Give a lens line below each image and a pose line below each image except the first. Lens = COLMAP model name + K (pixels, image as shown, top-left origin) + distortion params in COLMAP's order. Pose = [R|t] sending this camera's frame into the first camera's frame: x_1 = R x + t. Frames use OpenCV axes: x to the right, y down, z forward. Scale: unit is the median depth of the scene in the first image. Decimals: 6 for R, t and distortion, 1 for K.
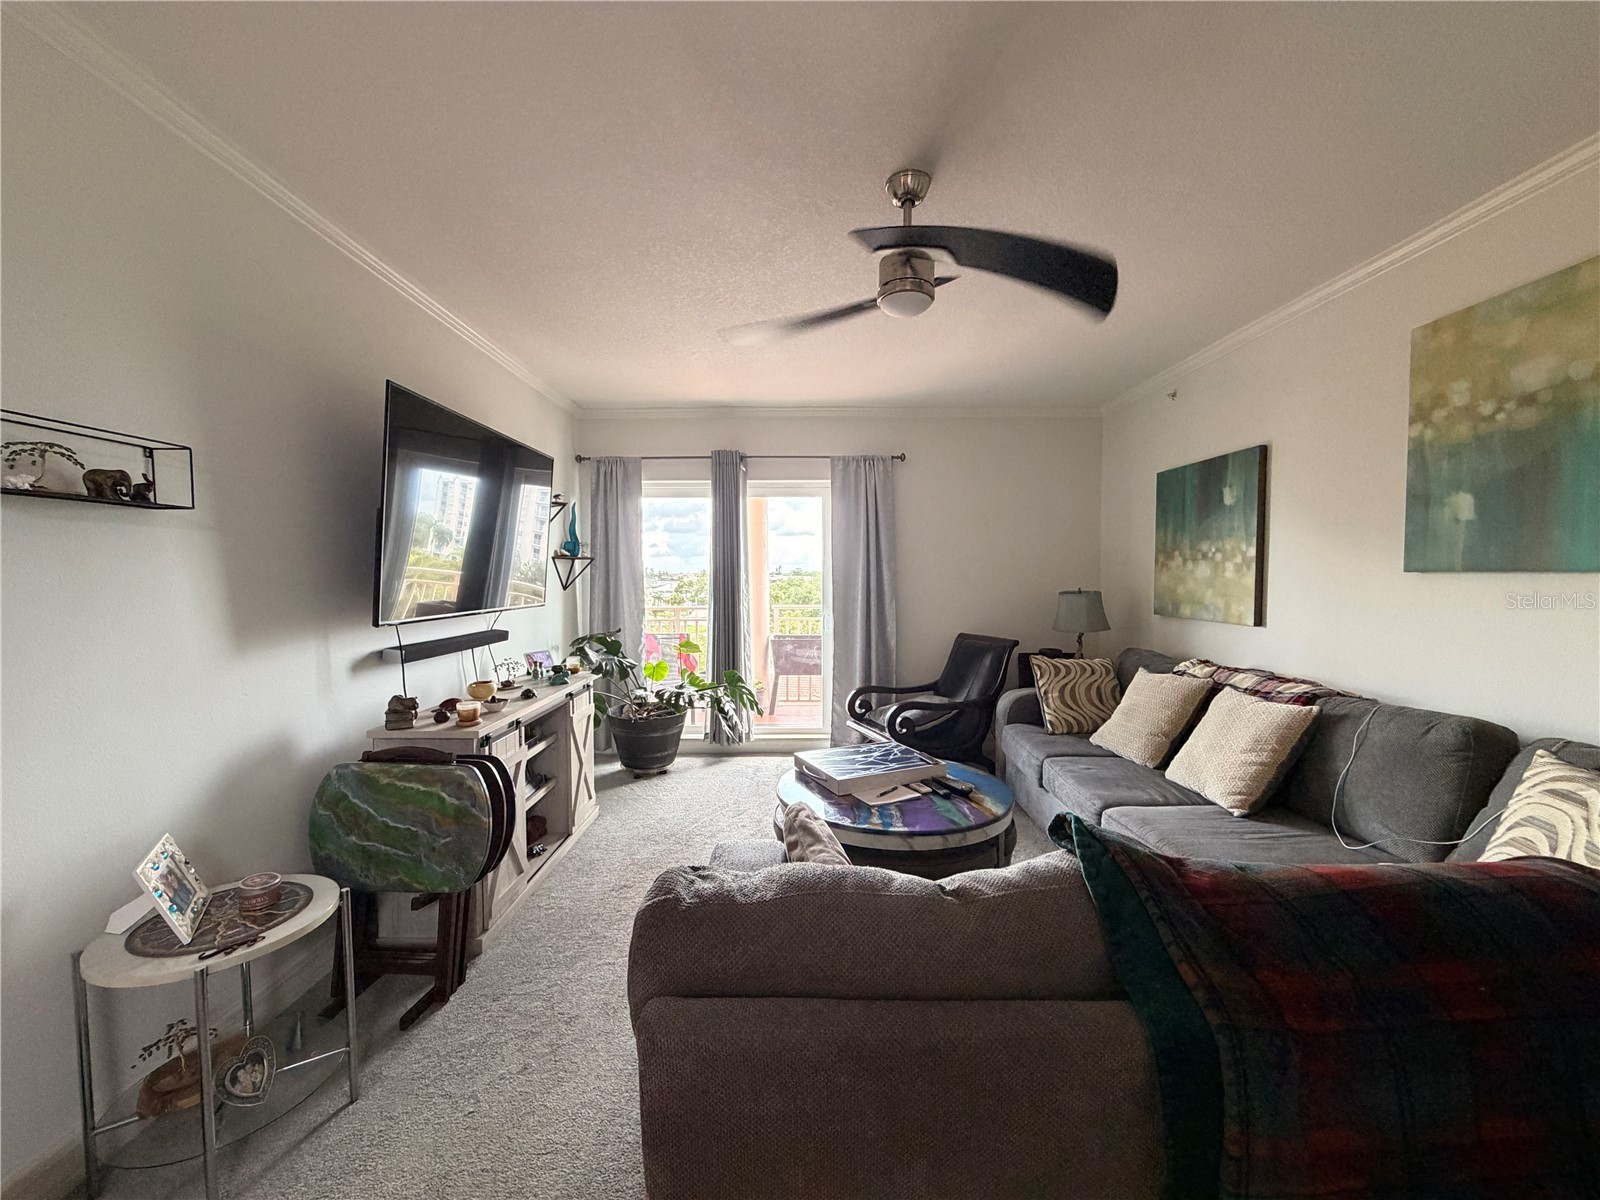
lens RADIAL K [[640.5, 0, 801.6], [0, 640.5, 600.6], [0, 0, 1]] dist [-0.002069, 0.000964]
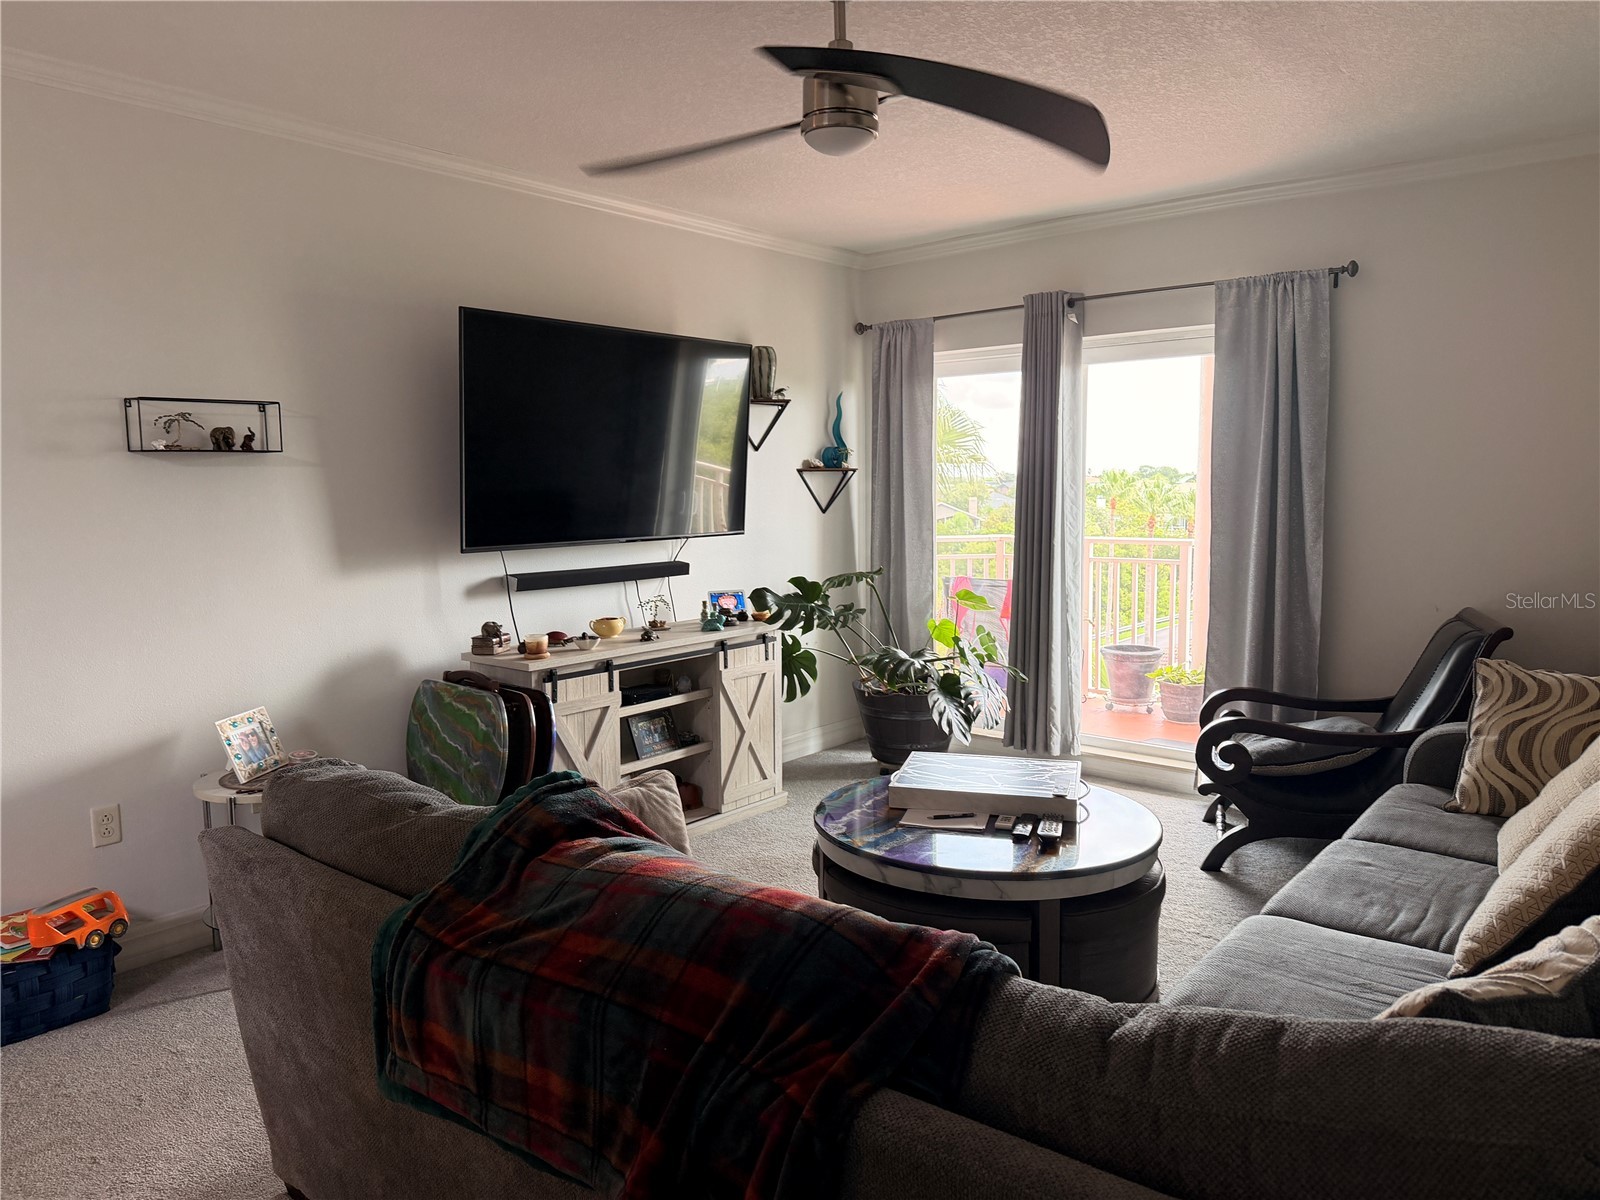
lens RADIAL K [[1123.1, 0, 807.0], [0, 1123.1, 591.7], [0, 0, 1]] dist [0.062765, -0.079054]
pose [[0.770999, 0.059877, -0.634015, 0.607063], [-0.018391, 0.997248, 0.071818, -0.024516], [0.636571, -0.043711, 0.769979, -0.028569]]
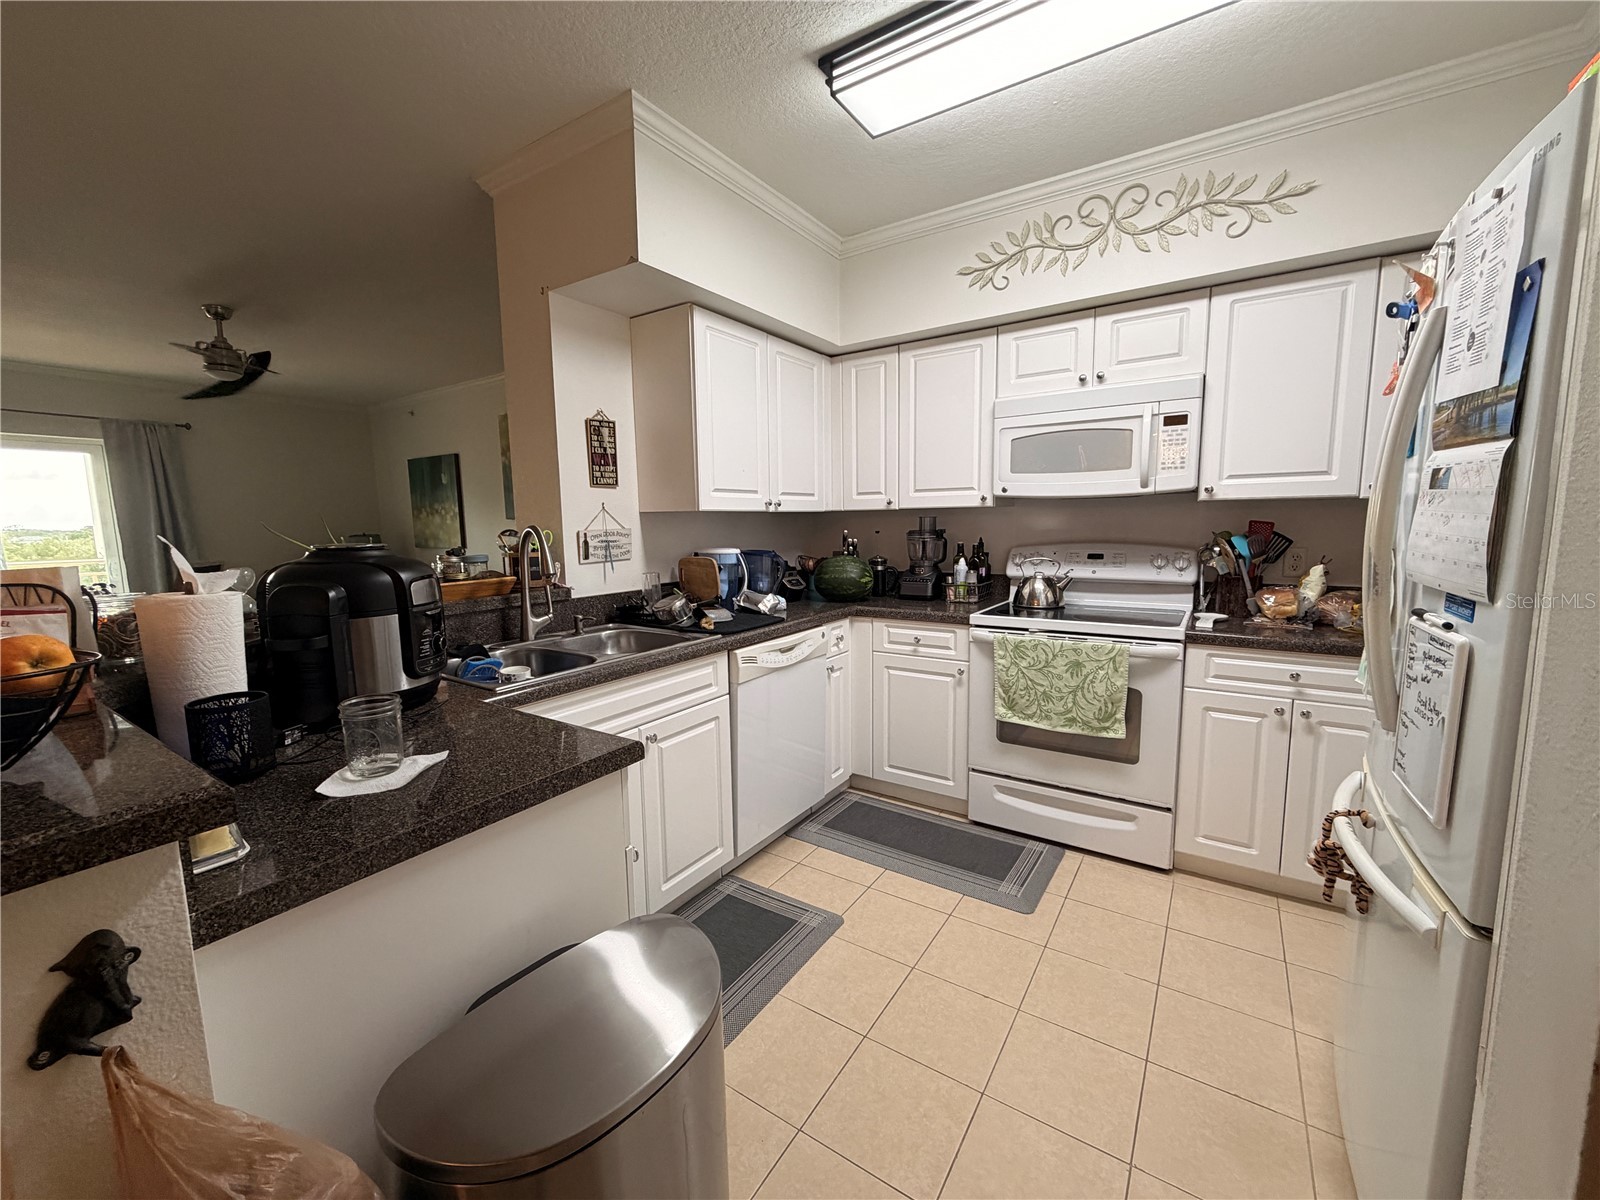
lens RADIAL K [[640.5, 0, 792.7], [0, 640.5, 597.2], [0, 0, 1]] dist [-0.002069, 0.000964]
pose [[0.570115, -0.102691, 0.815121, -0.294256], [0.048595, 0.994635, 0.091319, 0.055666], [-0.820126, -0.012452, 0.572047, -0.878585]]
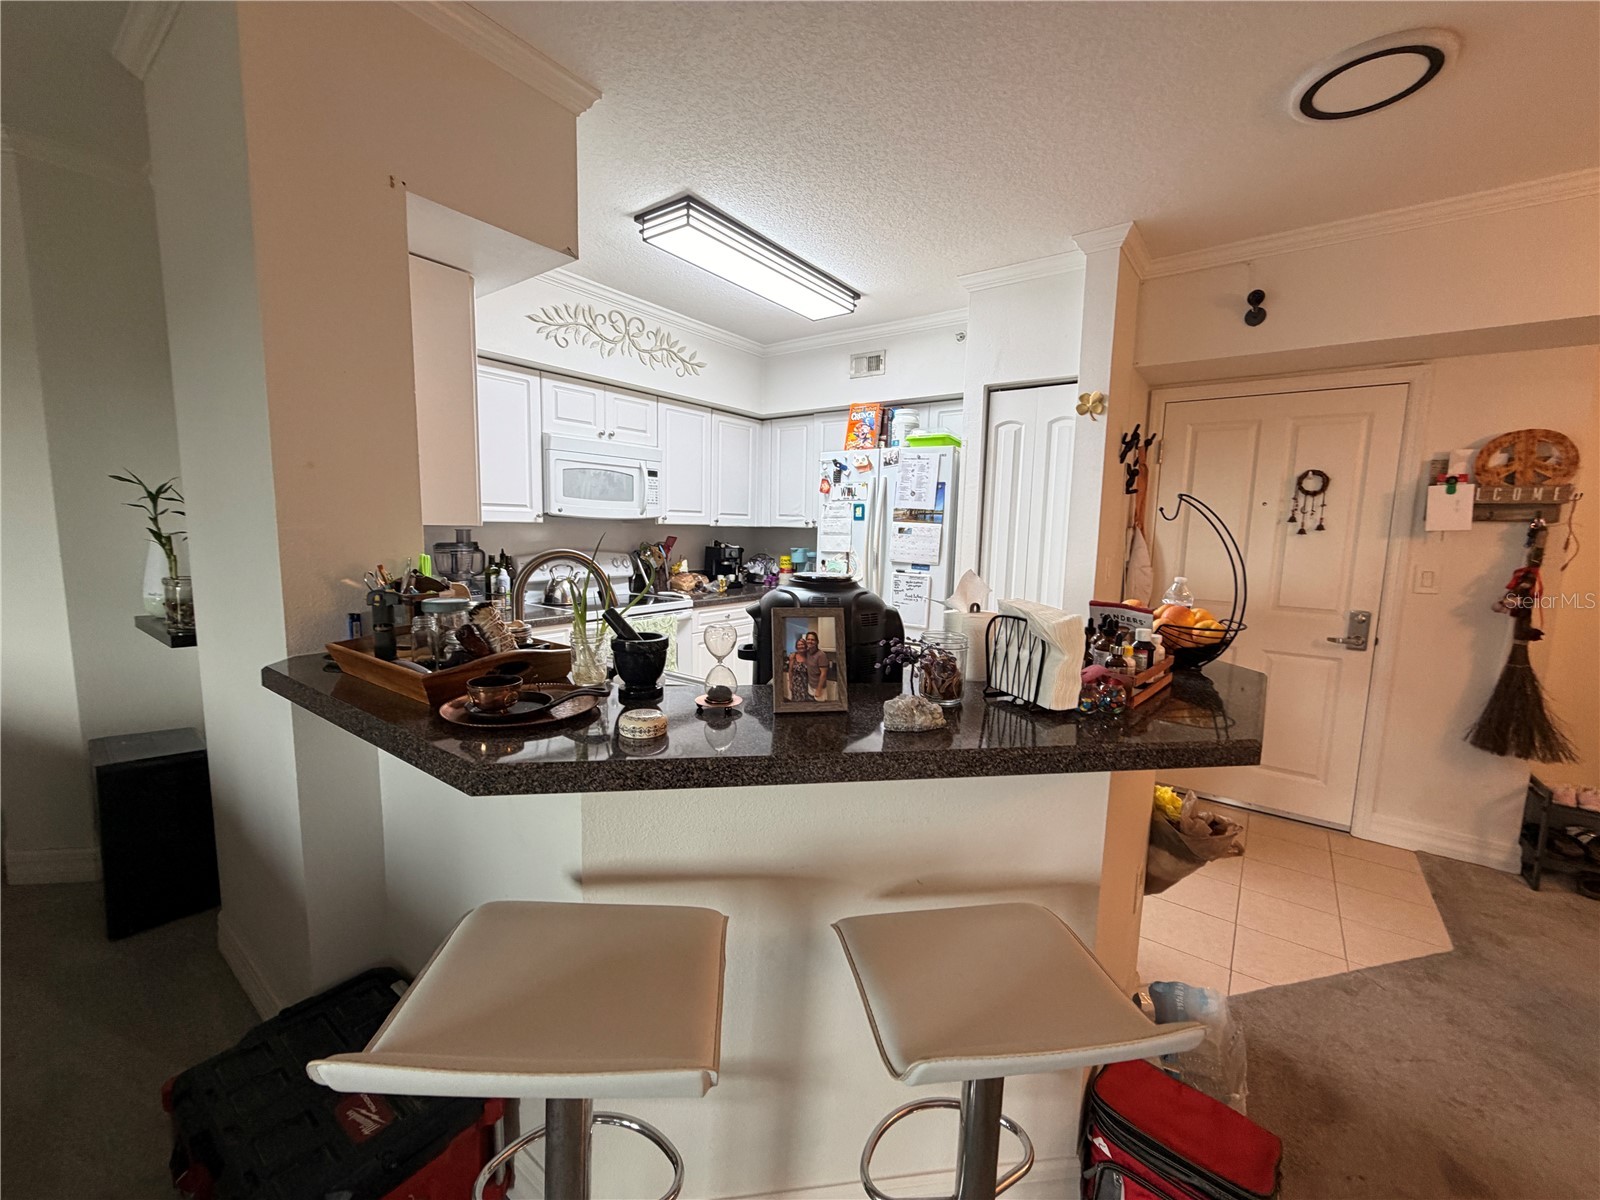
lens RADIAL K [[640.5, 0, 795.0], [0, 640.5, 603.8], [0, 0, 1]] dist [-0.002069, 0.000964]
pose [[-0.792347, -0.090197, 0.603365, -0.363856], [0.006606, 0.987684, 0.156325, -0.002811], [-0.610034, 0.127850, -0.781993, -0.040341]]
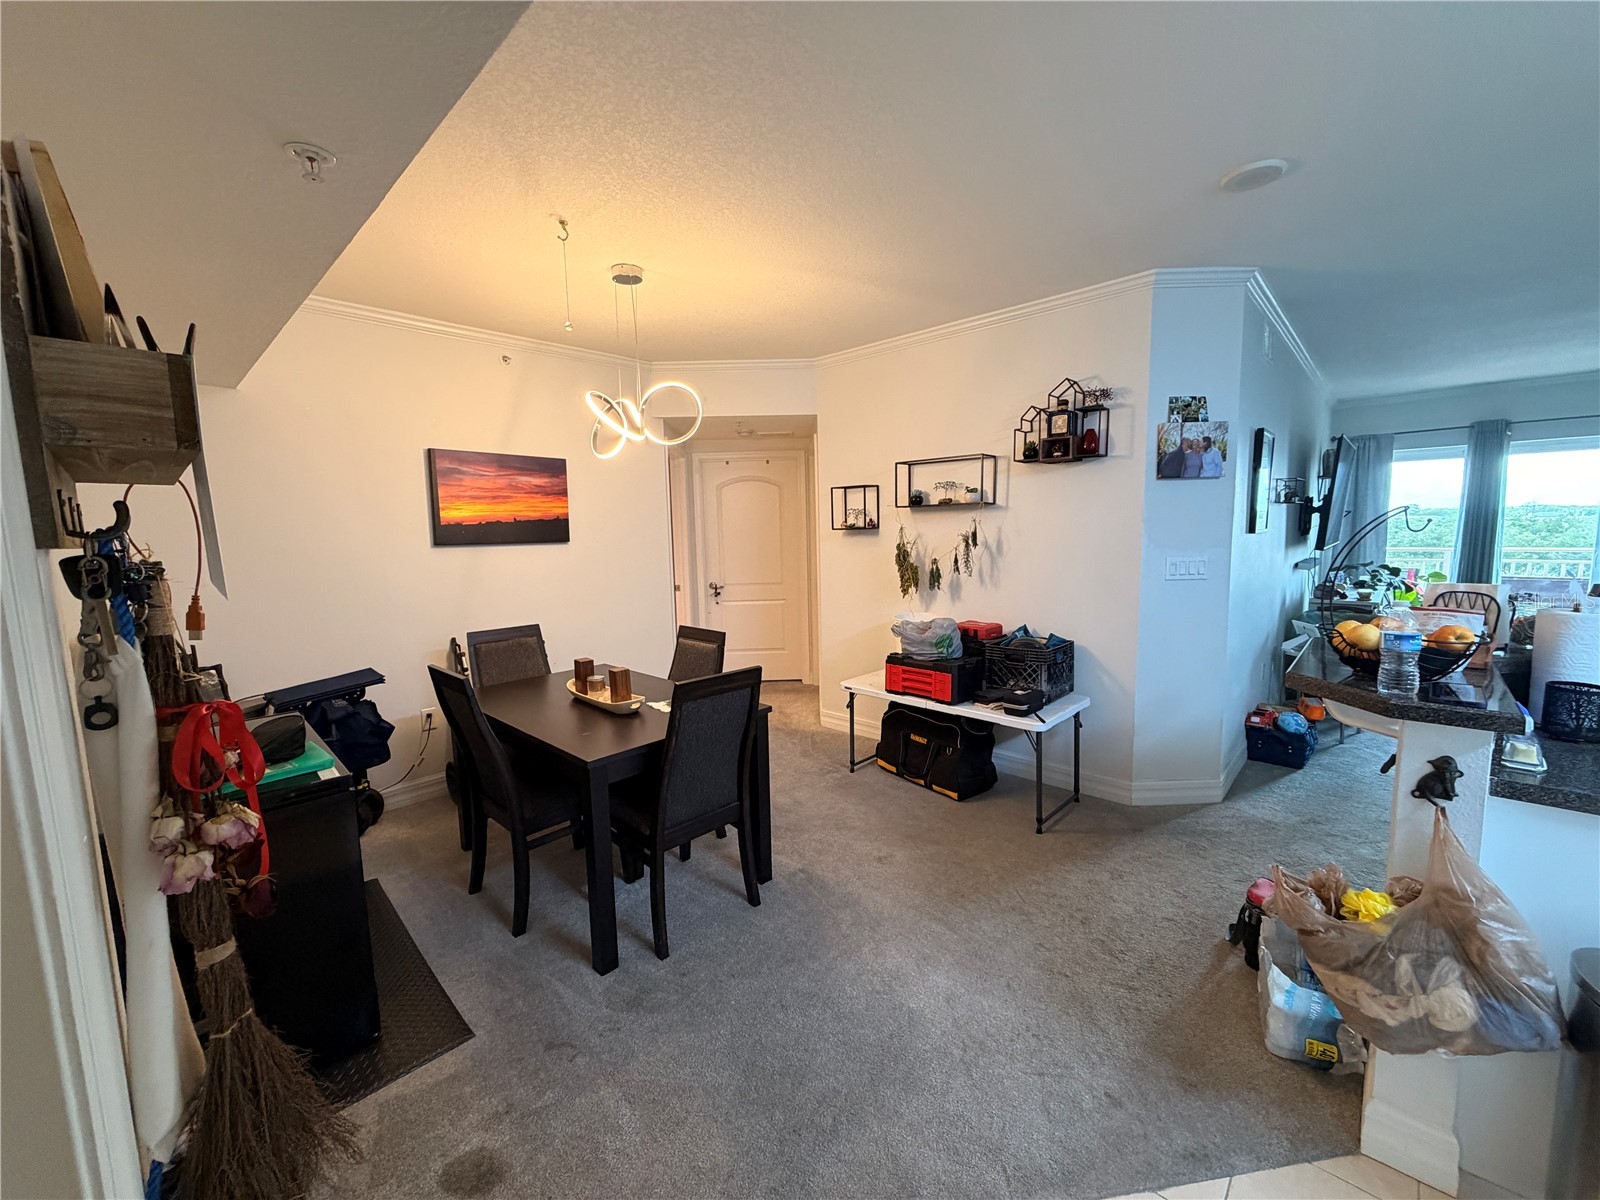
lens RADIAL K [[640.5, 0, 800.3], [0, 640.5, 609.7], [0, 0, 1]] dist [-0.002069, 0.000964]
pose [[0.723256, 0.073599, -0.686647, -0.294883], [-0.007030, 0.995038, 0.099248, 0.024710], [0.690544, -0.066955, 0.720185, -1.183473]]
